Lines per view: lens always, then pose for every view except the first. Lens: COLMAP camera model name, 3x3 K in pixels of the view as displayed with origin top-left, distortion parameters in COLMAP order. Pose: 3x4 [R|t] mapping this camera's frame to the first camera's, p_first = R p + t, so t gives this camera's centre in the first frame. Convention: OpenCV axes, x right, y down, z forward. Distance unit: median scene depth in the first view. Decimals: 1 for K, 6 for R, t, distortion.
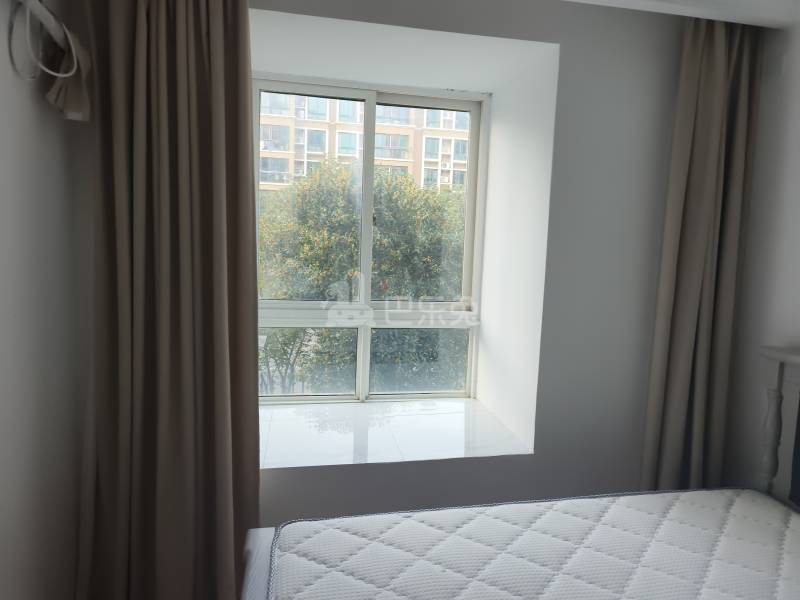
lens RADIAL K [[542.5, 0, 411.6], [0, 542.5, 297.3], [0, 0, 1]] dist [0.055117, -0.051326]
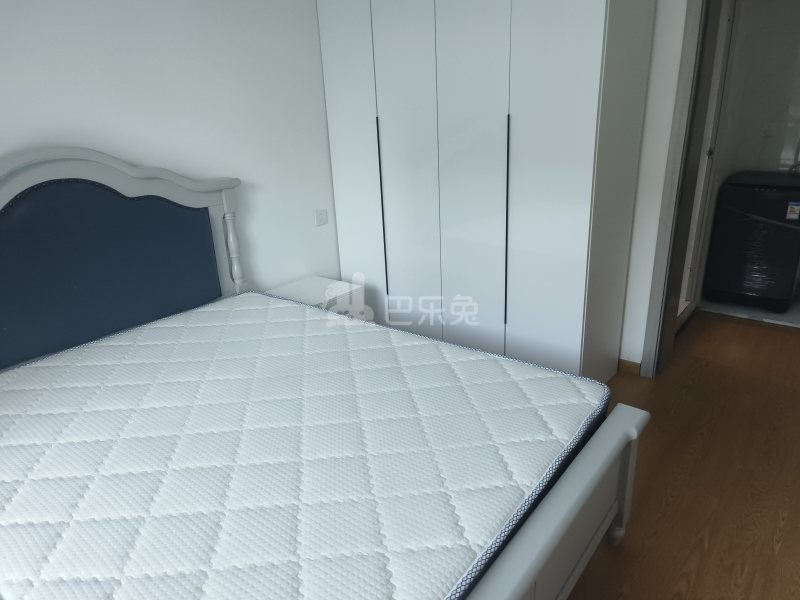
lens RADIAL K [[542.5, 0, 411.6], [0, 542.5, 297.3], [0, 0, 1]] dist [0.055117, -0.051326]
pose [[-0.648525, -0.264976, 0.713584, -0.363080], [0.093488, 0.902631, 0.420139, -0.061453], [-0.755430, 0.339182, -0.560607, 0.722062]]
